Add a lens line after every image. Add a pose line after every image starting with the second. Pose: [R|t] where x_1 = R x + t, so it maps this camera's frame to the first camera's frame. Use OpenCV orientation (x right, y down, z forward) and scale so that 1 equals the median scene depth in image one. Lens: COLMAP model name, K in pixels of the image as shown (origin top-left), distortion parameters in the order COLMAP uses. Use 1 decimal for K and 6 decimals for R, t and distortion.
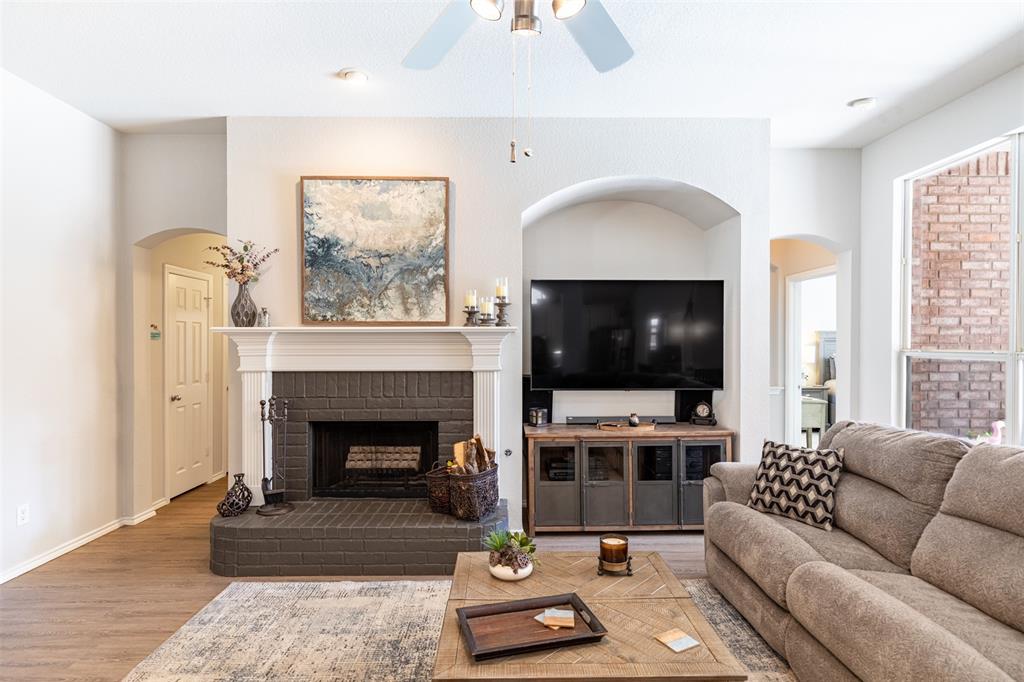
lens RADIAL K [[526.9, 0, 510.4], [0, 526.9, 345.1], [0, 0, 1]] dist [0.002850, 0.000103]
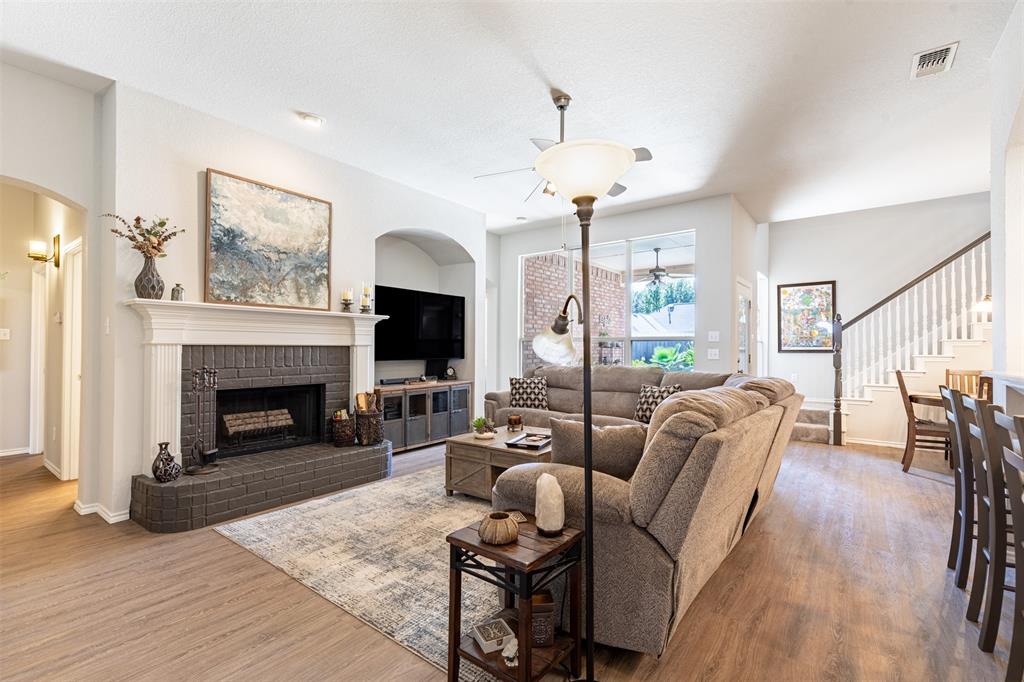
lens RADIAL K [[458.6, 0, 510.7], [0, 458.6, 343.1], [0, 0, 1]] dist [0.008860, -0.001351]
pose [[0.618515, 0.011817, 0.785684, -0.754140], [-0.000473, 0.999892, -0.014667, 0.058558], [-0.785773, 0.008700, 0.618454, -0.086816]]
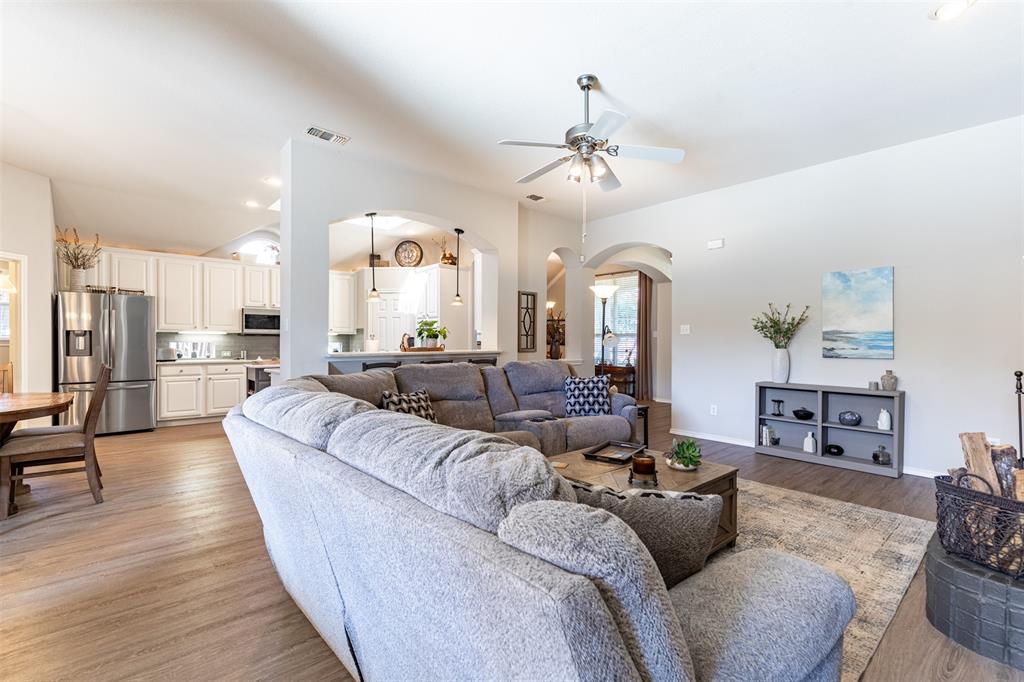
lens RADIAL K [[458.6, 0, 510.7], [0, 458.6, 343.1], [0, 0, 1]] dist [0.008860, -0.001351]
pose [[-0.759298, 0.001077, -0.650742, 0.671993], [-0.006174, 0.999942, 0.008859, 0.051900], [0.650713, 0.010744, -0.759247, 0.948987]]
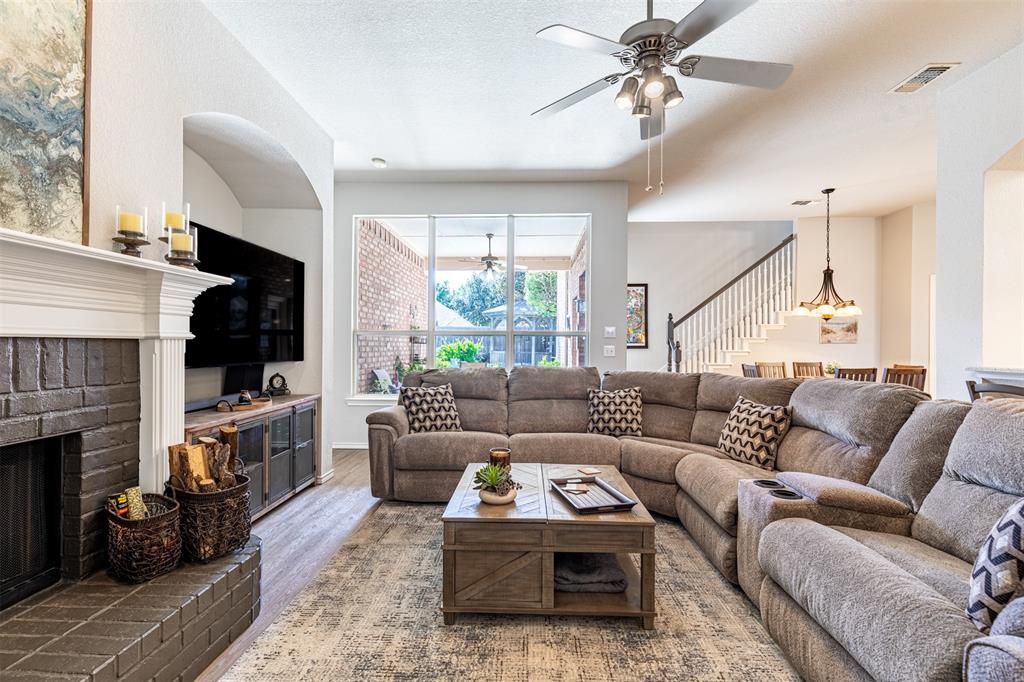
lens RADIAL K [[458.6, 0, 510.7], [0, 458.6, 343.1], [0, 0, 1]] dist [0.008860, -0.001351]
pose [[0.052517, 0.005390, 0.998606, -0.578148], [0.000208, 0.999985, -0.005408, 0.056262], [-0.998620, 0.000492, 0.052515, 0.532992]]
